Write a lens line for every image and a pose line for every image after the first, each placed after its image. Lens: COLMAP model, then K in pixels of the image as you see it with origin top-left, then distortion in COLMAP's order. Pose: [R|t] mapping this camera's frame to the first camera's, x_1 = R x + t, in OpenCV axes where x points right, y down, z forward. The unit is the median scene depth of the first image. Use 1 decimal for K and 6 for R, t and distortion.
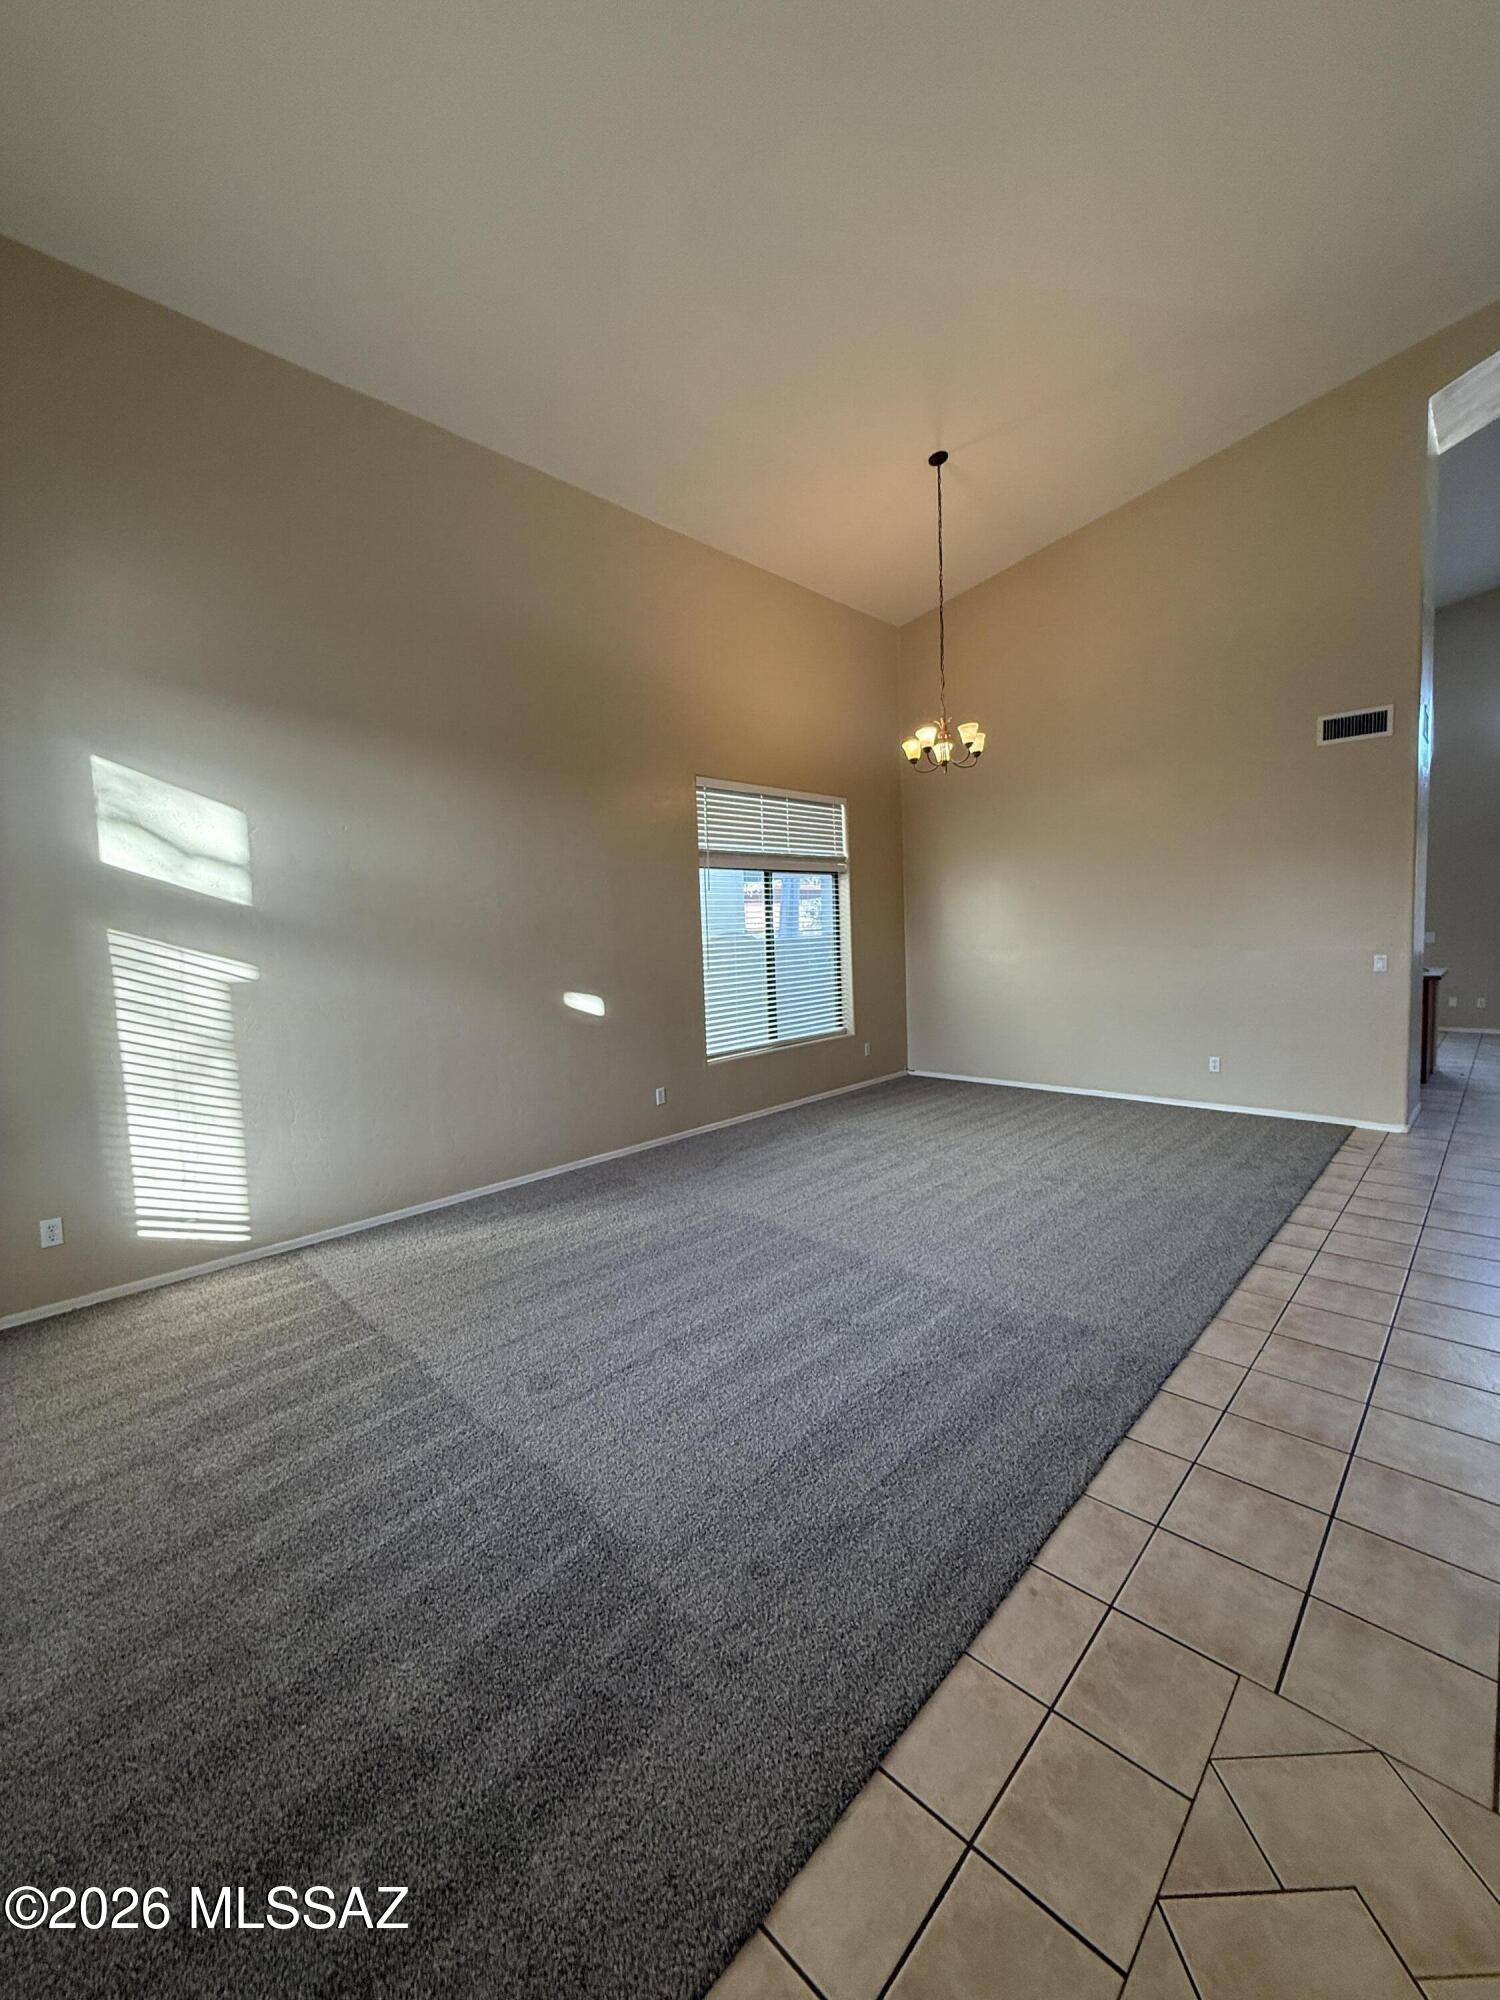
lens RADIAL K [[797.0, 0, 747.7], [0, 797.0, 996.1], [0, 0, 1]] dist [-0.002129, 0.001415]
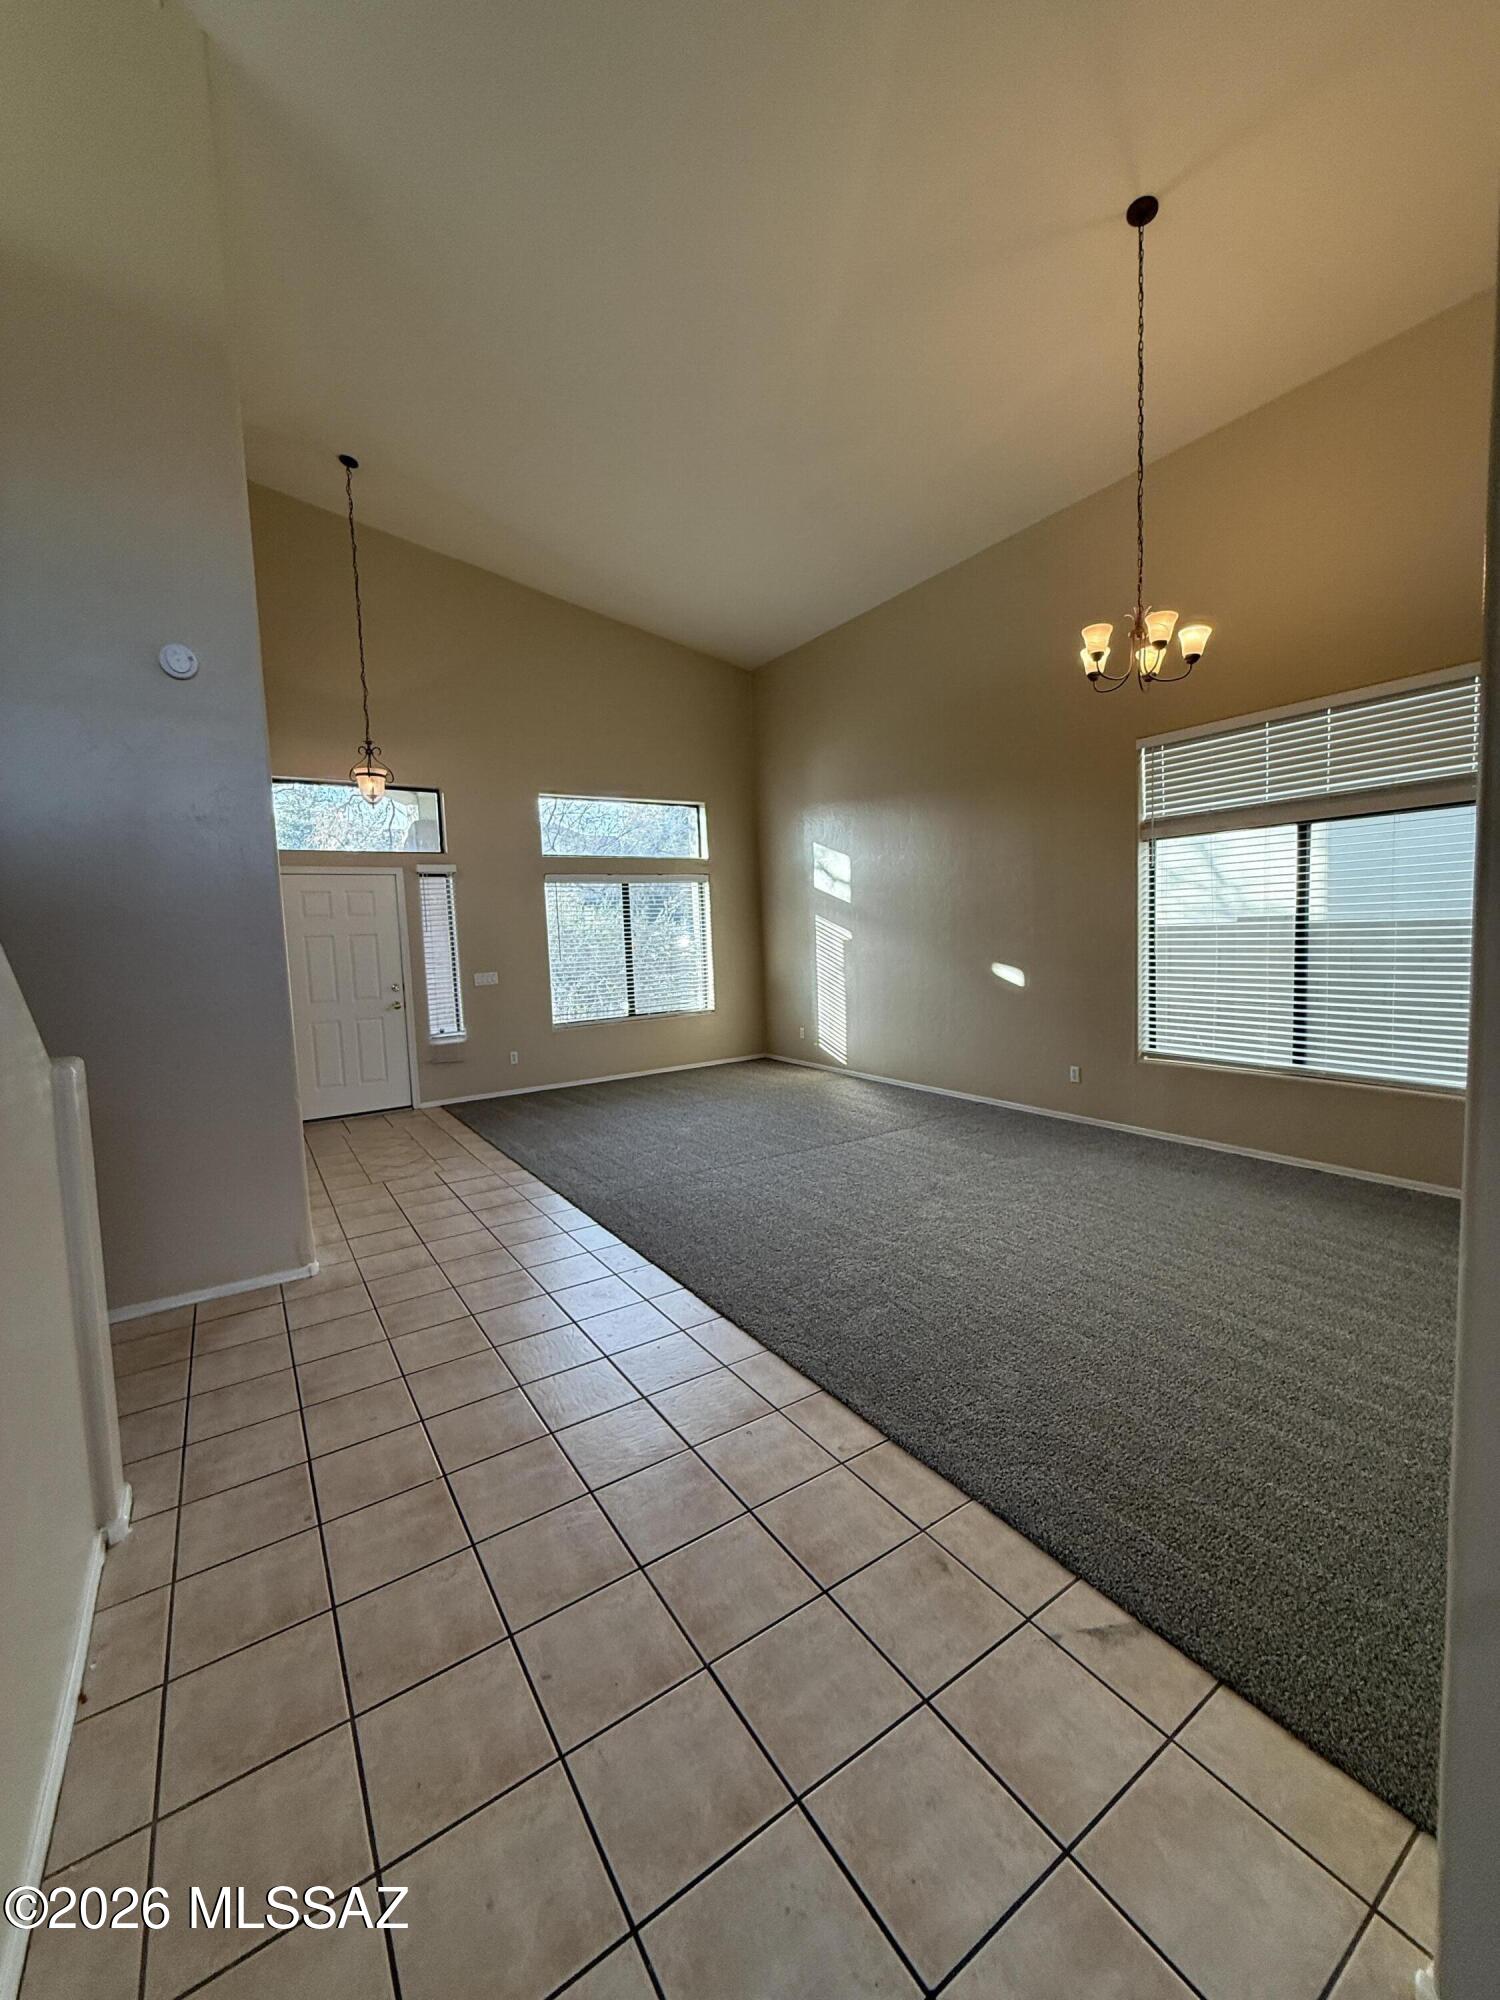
lens RADIAL K [[797.0, 0, 754.3], [0, 797.0, 988.9], [0, 0, 1]] dist [-0.002129, 0.001415]
pose [[-0.217792, 0.109588, -0.969823, 1.297819], [-0.047044, 0.991342, 0.122585, -0.120779], [0.974861, 0.072322, -0.210751, 1.094140]]
